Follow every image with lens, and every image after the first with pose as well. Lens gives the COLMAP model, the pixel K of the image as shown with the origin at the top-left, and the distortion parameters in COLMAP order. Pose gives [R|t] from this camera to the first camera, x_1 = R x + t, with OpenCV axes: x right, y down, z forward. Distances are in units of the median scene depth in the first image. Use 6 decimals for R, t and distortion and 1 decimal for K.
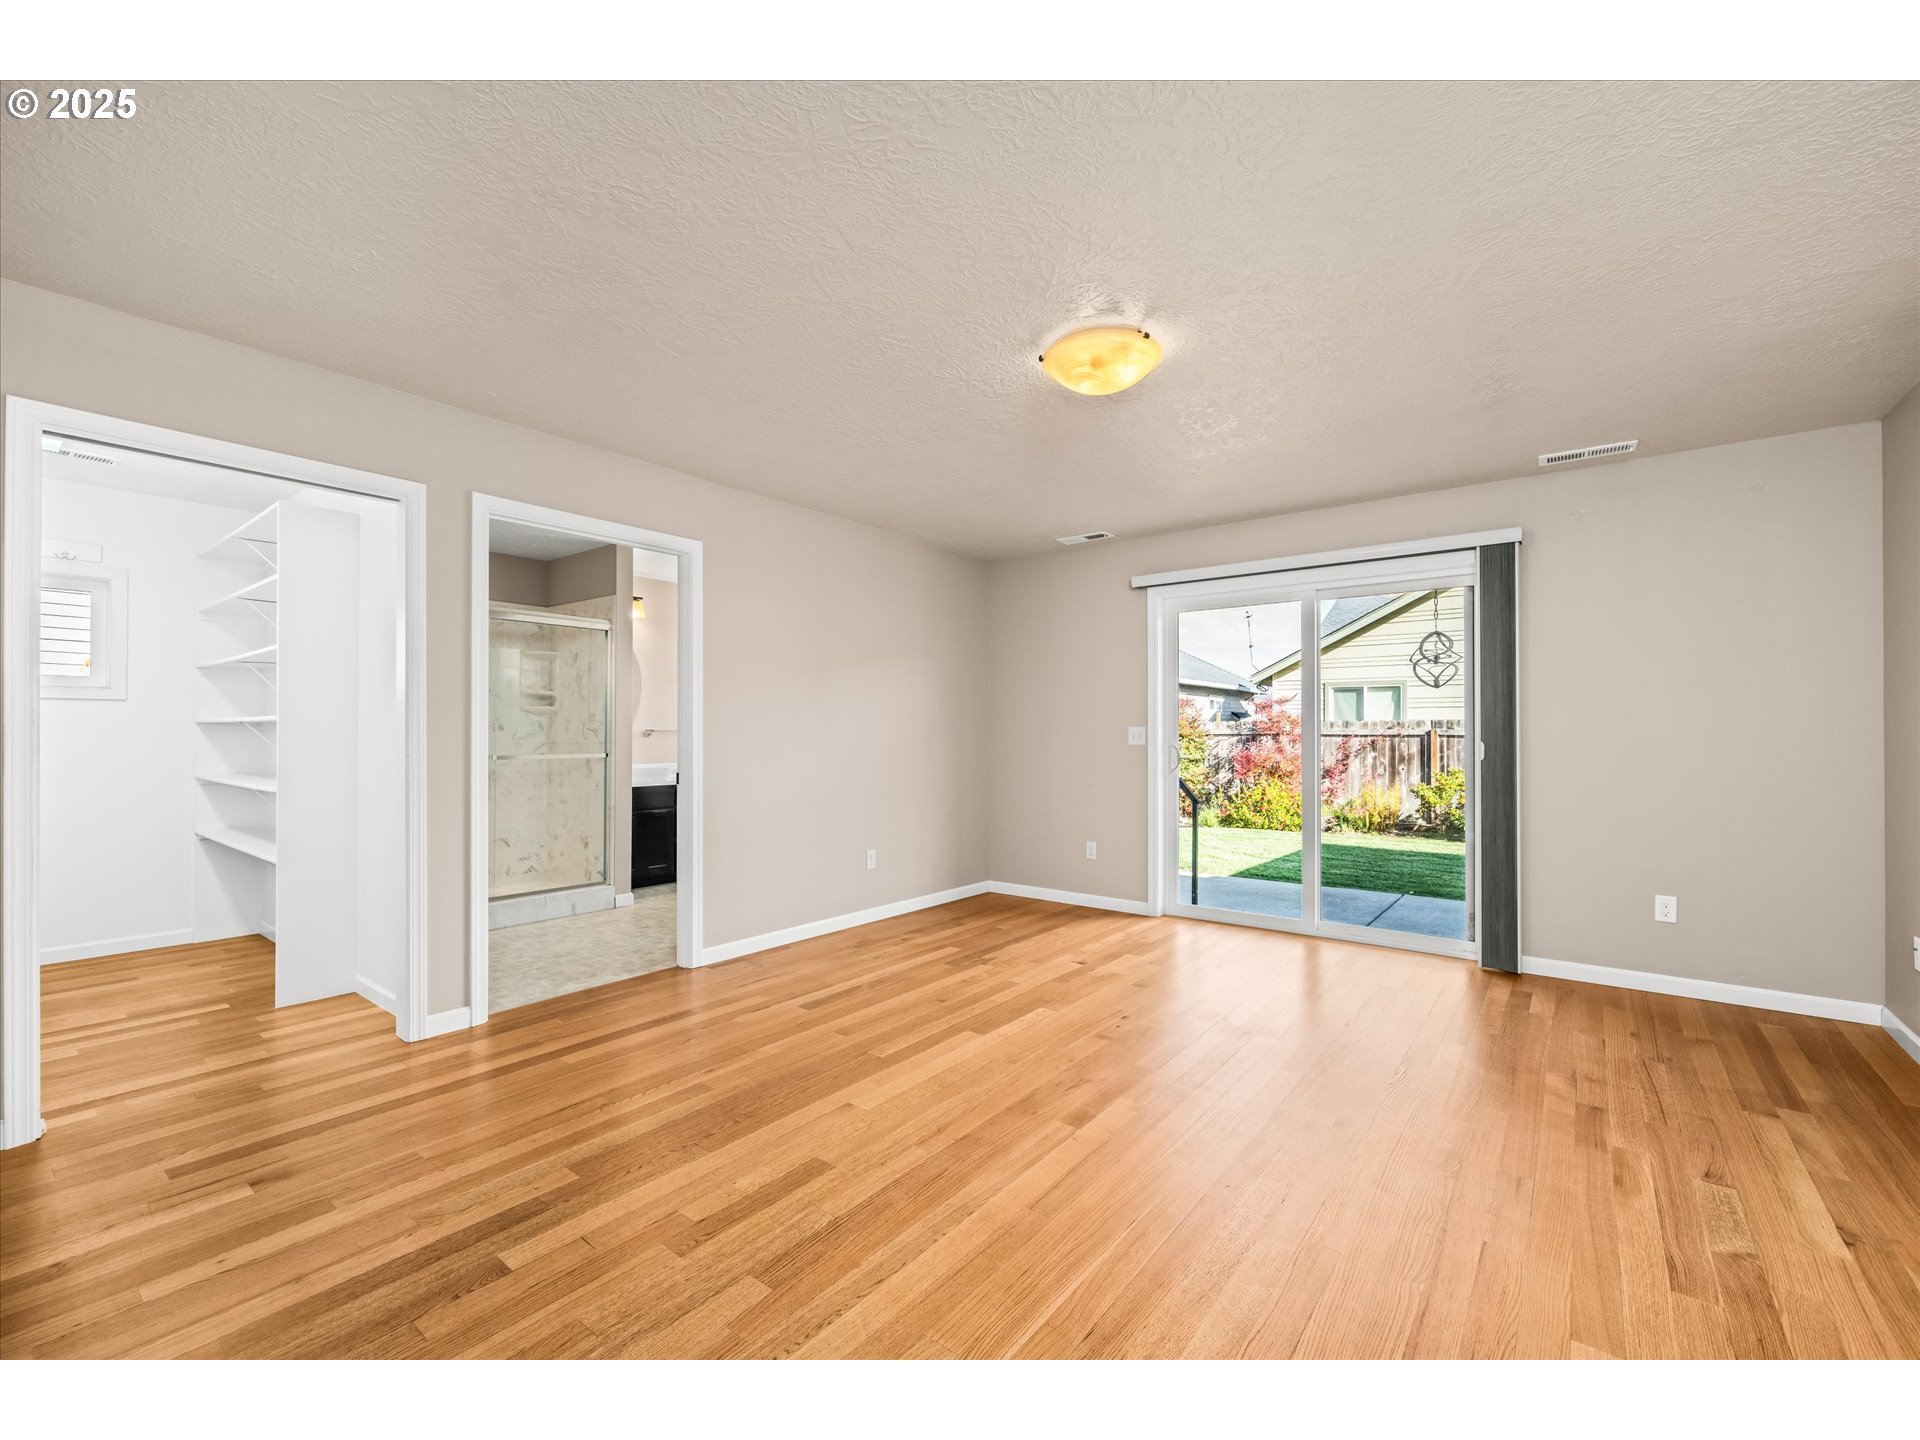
lens RADIAL K [[866.7, 0, 957.1], [0, 866.7, 730.1], [0, 0, 1]] dist [0.000243, 0.000062]
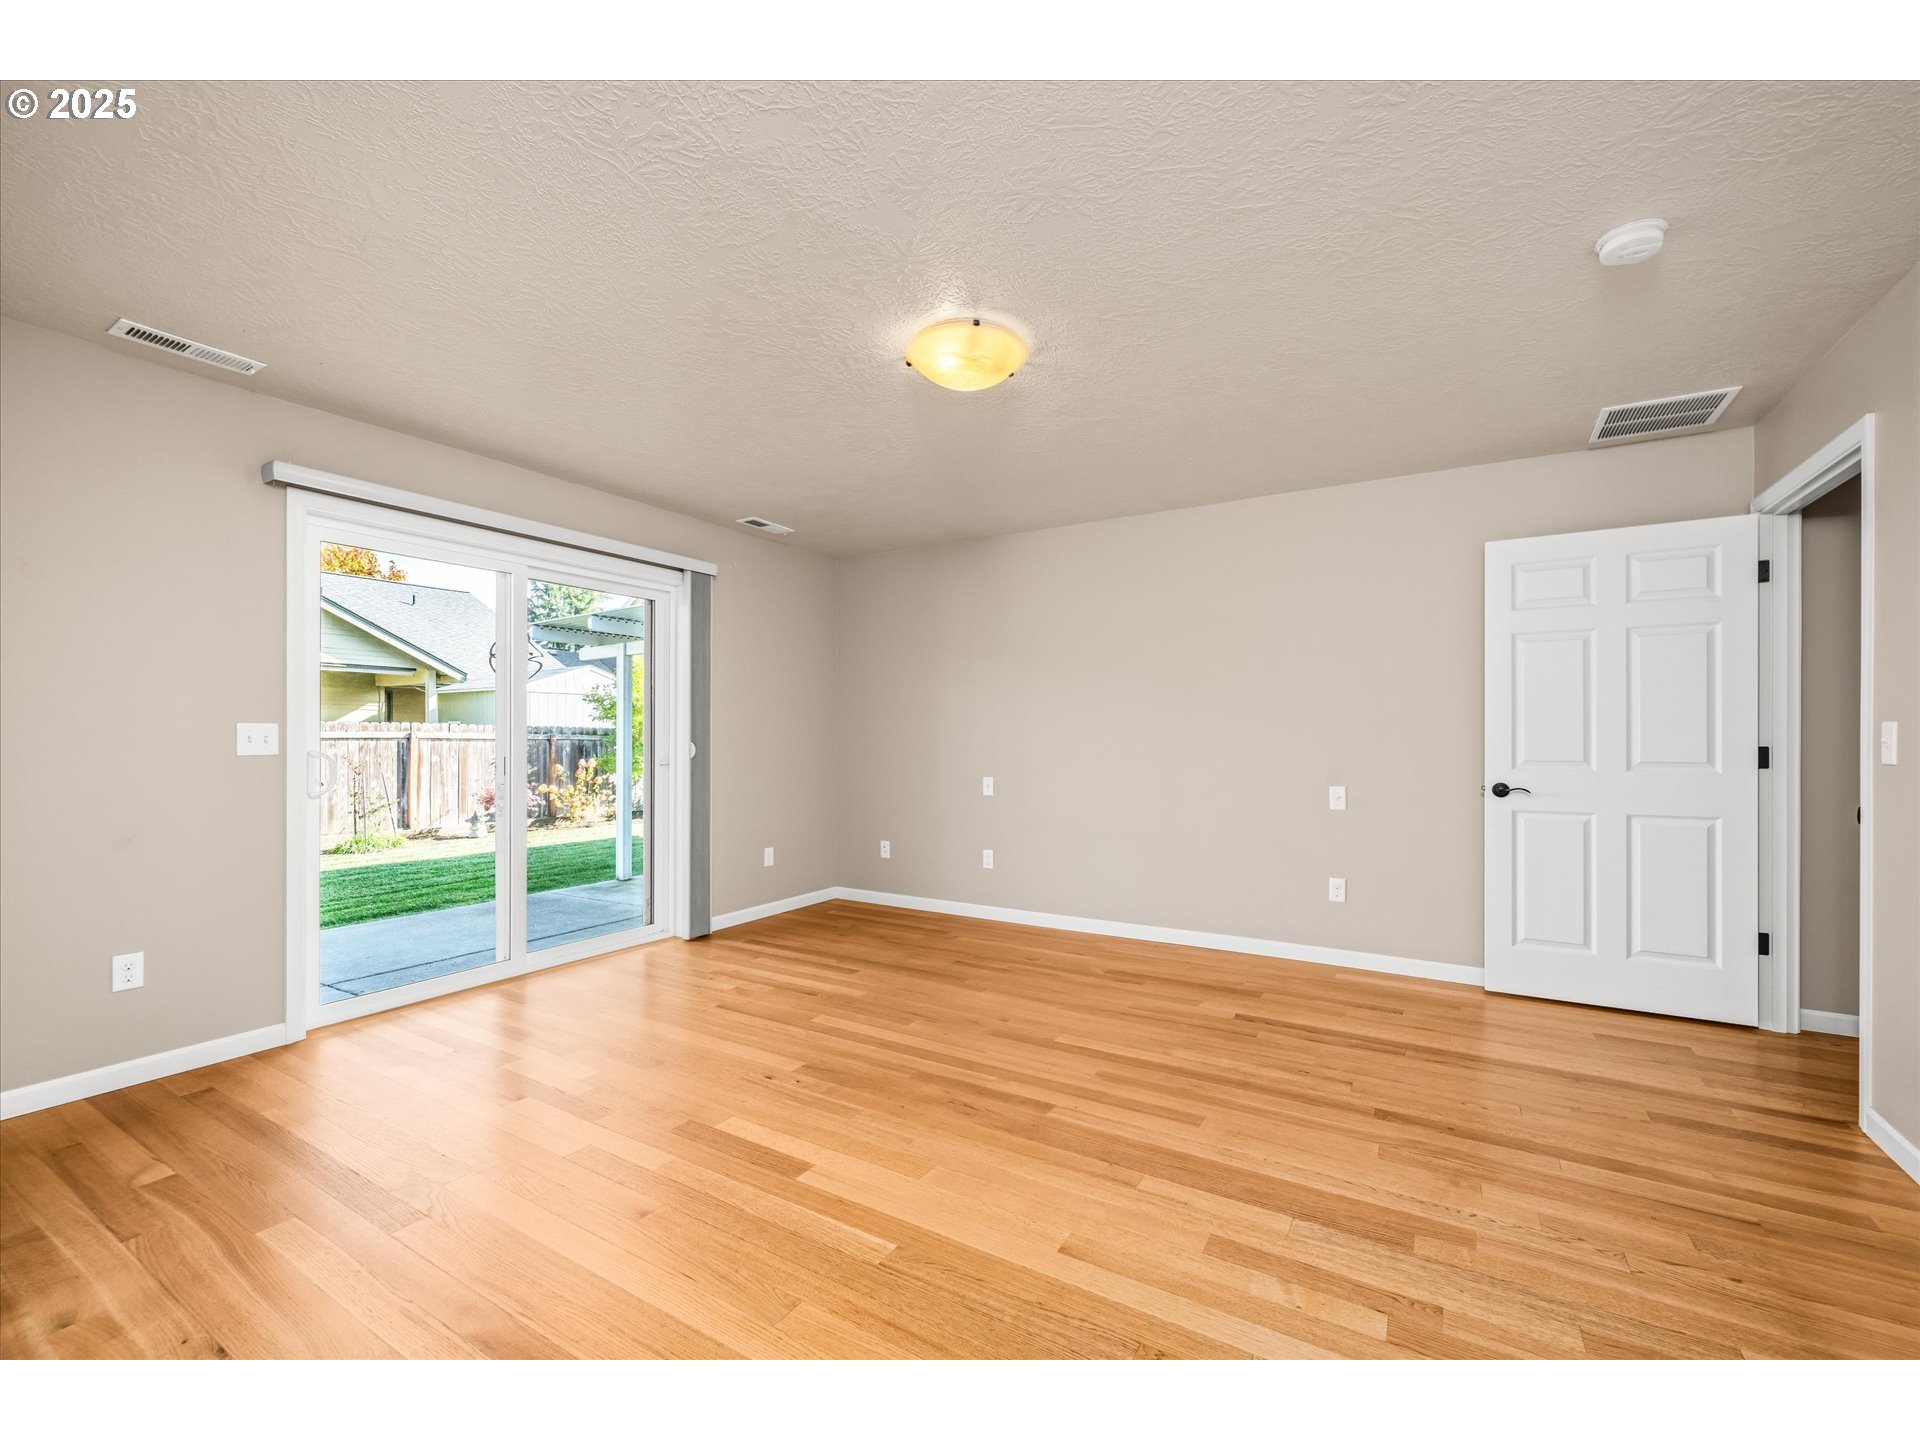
lens RADIAL K [[866.7, 0, 957.1], [0, 866.7, 730.1], [0, 0, 1]] dist [0.000243, 0.000062]
pose [[-0.196329, 0.003542, 0.980532, -0.820226], [-0.003288, 0.999985, -0.004271, 0.003121], [-0.980533, -0.004063, -0.196314, 1.236795]]
